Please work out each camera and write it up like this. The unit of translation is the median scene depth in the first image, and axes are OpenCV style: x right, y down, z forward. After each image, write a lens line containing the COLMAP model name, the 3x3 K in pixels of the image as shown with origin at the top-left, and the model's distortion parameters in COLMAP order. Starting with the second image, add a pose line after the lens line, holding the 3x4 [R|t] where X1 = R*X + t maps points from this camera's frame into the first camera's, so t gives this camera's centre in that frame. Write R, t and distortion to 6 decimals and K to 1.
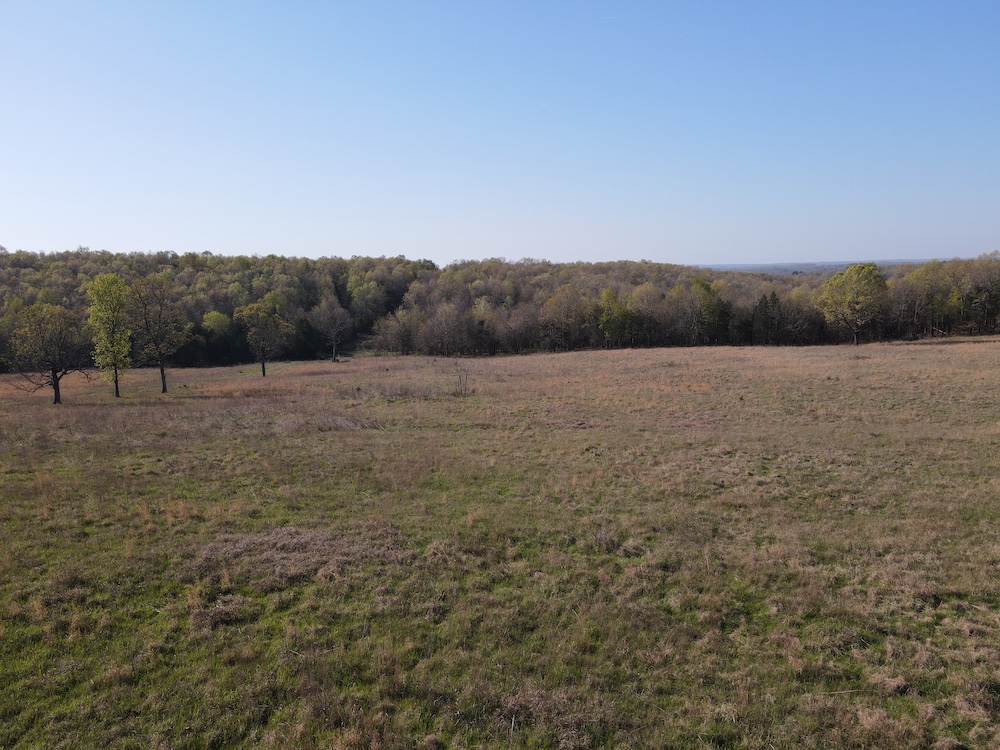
lens RADIAL K [[733.3, 0, 502.5], [0, 733.3, 372.9], [0, 0, 1]] dist [-0.000890, 0.023429]
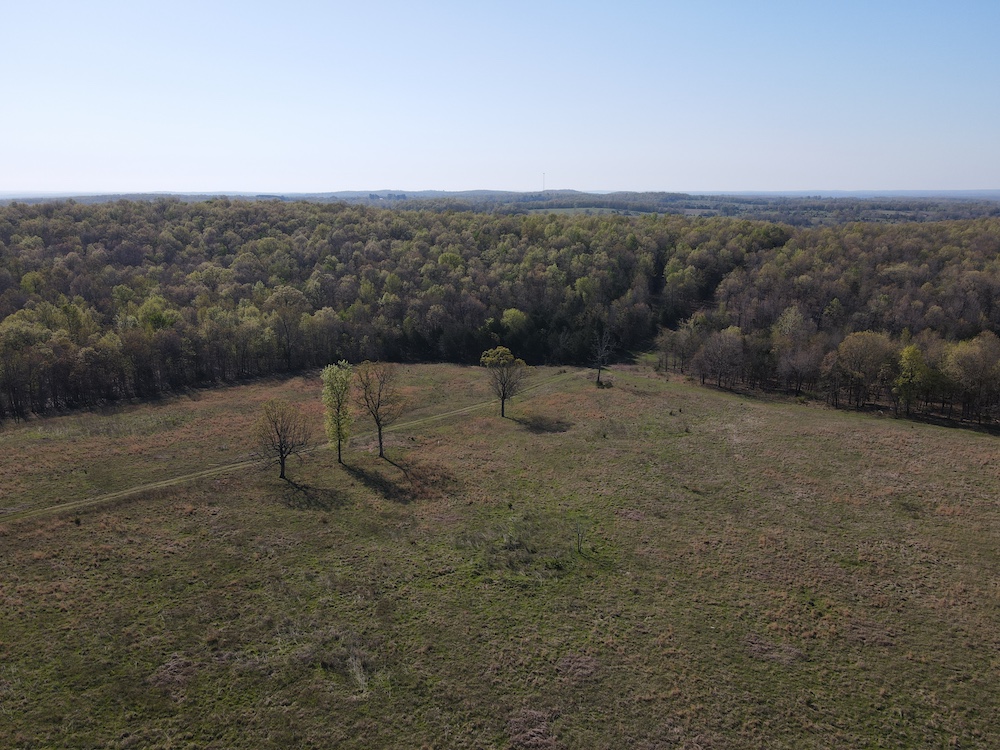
lens RADIAL K [[733.3, 0, 503.8], [0, 733.3, 374.6], [0, 0, 1]] dist [-0.000890, 0.023429]
pose [[0.874055, 0.145637, -0.463485, 0.090317], [-0.093137, 0.986547, 0.134353, -0.106397], [0.476817, -0.074264, 0.875860, 0.028951]]
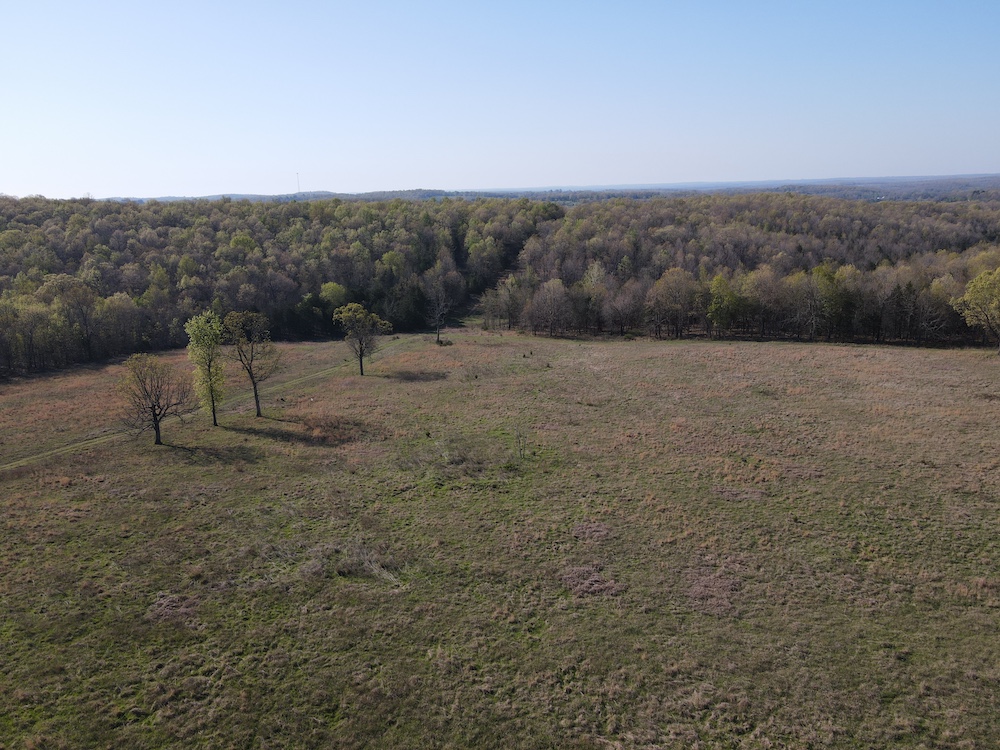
lens RADIAL K [[733.3, 0, 501.8], [0, 733.3, 376.6], [0, 0, 1]] dist [-0.000890, 0.023429]
pose [[0.983113, 0.042648, -0.177961, 0.029336], [-0.021875, 0.992880, 0.117095, -0.062740], [0.181688, -0.111225, 0.977046, 0.009389]]
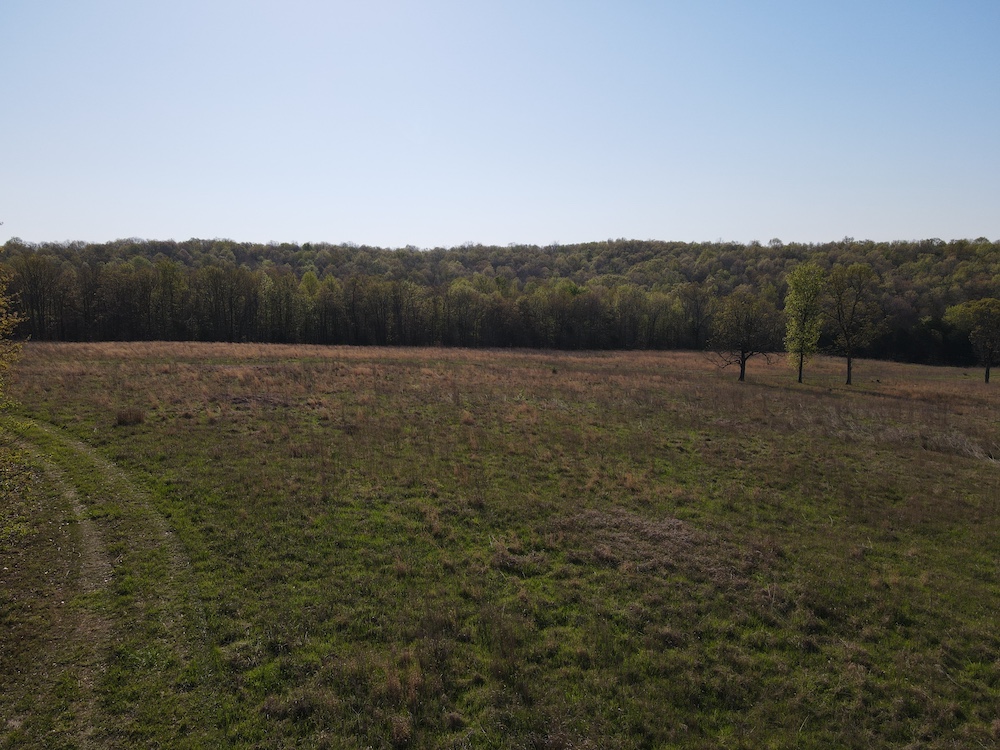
lens RADIAL K [[733.3, 0, 499.2], [0, 733.3, 391.8], [0, 0, 1]] dist [-0.000890, 0.023429]
pose [[0.564066, 0.142833, -0.813283, 0.030233], [-0.110934, 0.989105, 0.096771, -0.002544], [0.818244, 0.035636, 0.573765, 0.019222]]
